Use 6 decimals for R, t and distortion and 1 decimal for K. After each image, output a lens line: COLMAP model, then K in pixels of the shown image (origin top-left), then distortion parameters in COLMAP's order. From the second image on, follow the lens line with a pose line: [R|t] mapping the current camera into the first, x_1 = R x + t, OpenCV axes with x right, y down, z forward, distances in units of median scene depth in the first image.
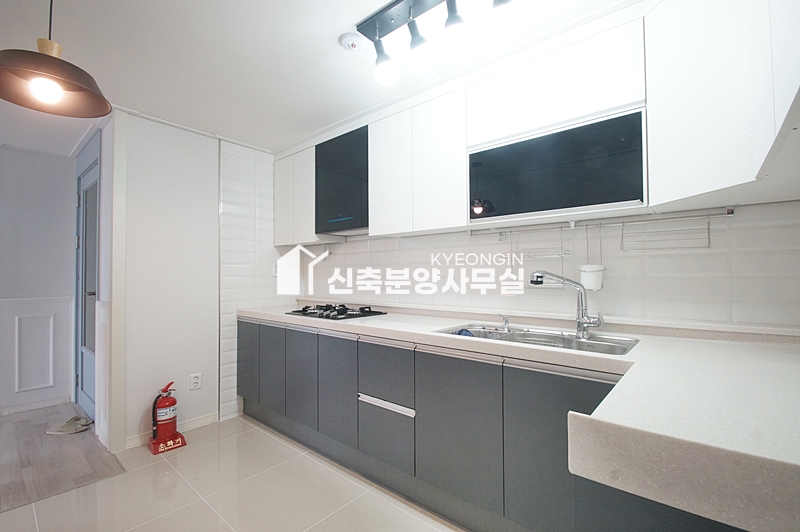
lens RADIAL K [[355.4, 0, 399.2], [0, 355.4, 269.1], [0, 0, 1]] dist [0.000590, -0.000163]
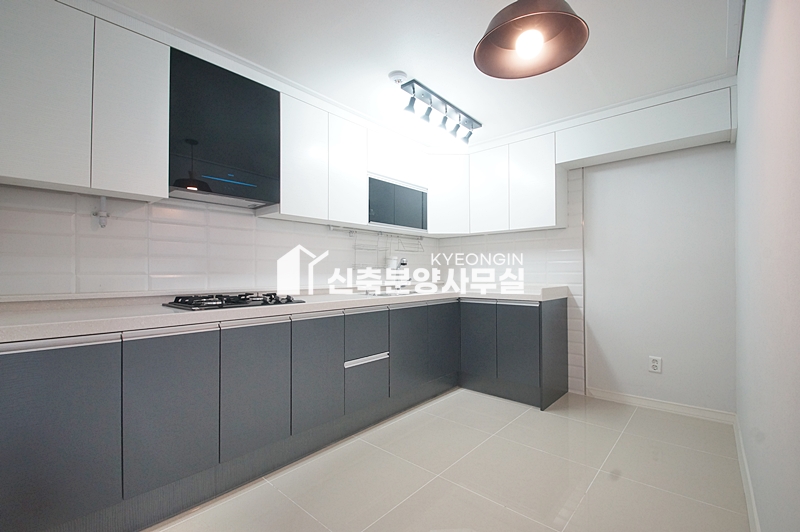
lens RADIAL K [[355.4, 0, 399.2], [0, 355.4, 269.1], [0, 0, 1]] dist [0.000590, -0.000163]
pose [[0.019540, 0.012168, 0.999735, -1.160943], [-0.015364, 0.999812, -0.011868, 0.066525], [-0.999691, -0.015128, 0.019723, 0.775971]]
